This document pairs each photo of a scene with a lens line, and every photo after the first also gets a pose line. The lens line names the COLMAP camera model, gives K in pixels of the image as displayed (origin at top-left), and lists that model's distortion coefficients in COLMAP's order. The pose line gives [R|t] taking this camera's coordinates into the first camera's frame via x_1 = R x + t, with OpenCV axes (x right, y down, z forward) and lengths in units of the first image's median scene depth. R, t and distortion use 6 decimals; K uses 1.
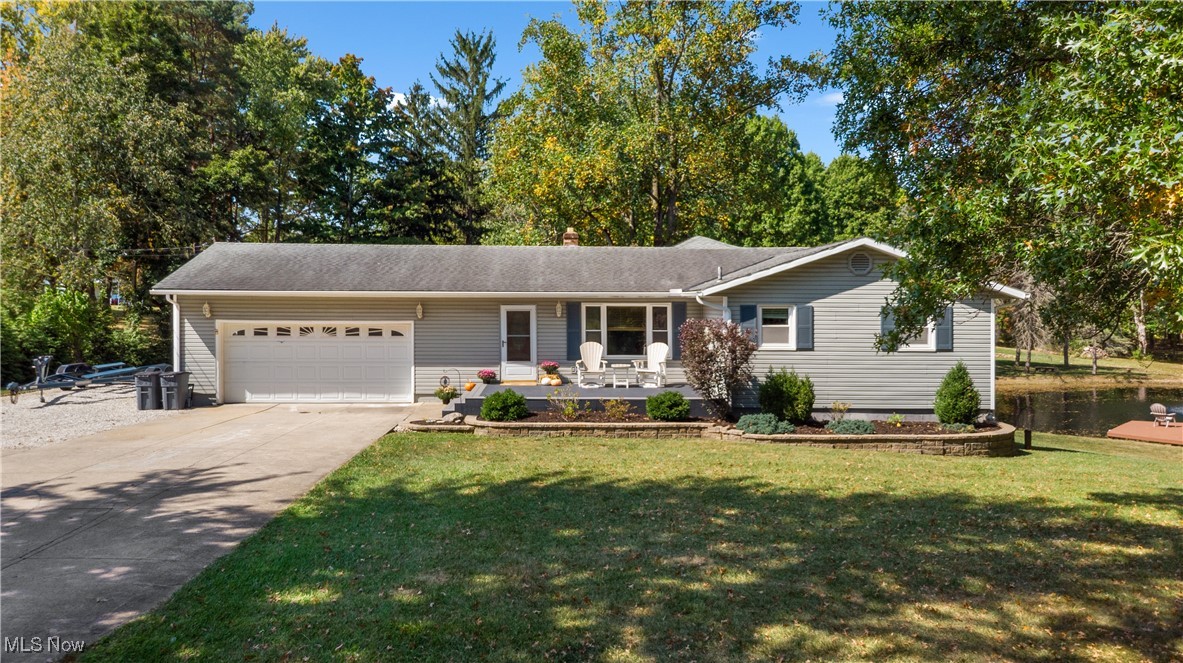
lens RADIAL K [[867.4, 0, 591.5], [0, 867.4, 331.5], [0, 0, 1]] dist [-0.001457, 0.033523]
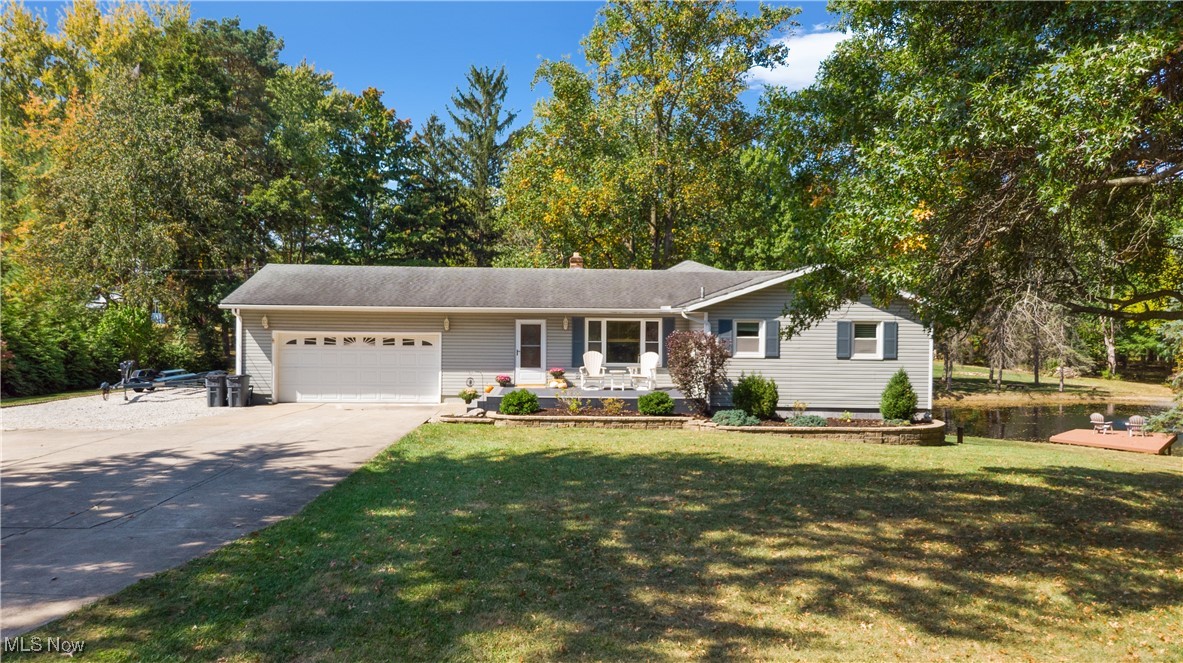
lens RADIAL K [[852.9, 0, 535.4], [0, 852.9, 410.4], [0, 0, 1]] dist [0.000003, 0.003578]
pose [[0.997637, 0.016252, -0.066756, 0.000331], [-0.011775, 0.997689, 0.066923, 0.010962], [0.067690, -0.065978, 0.995522, -0.112675]]
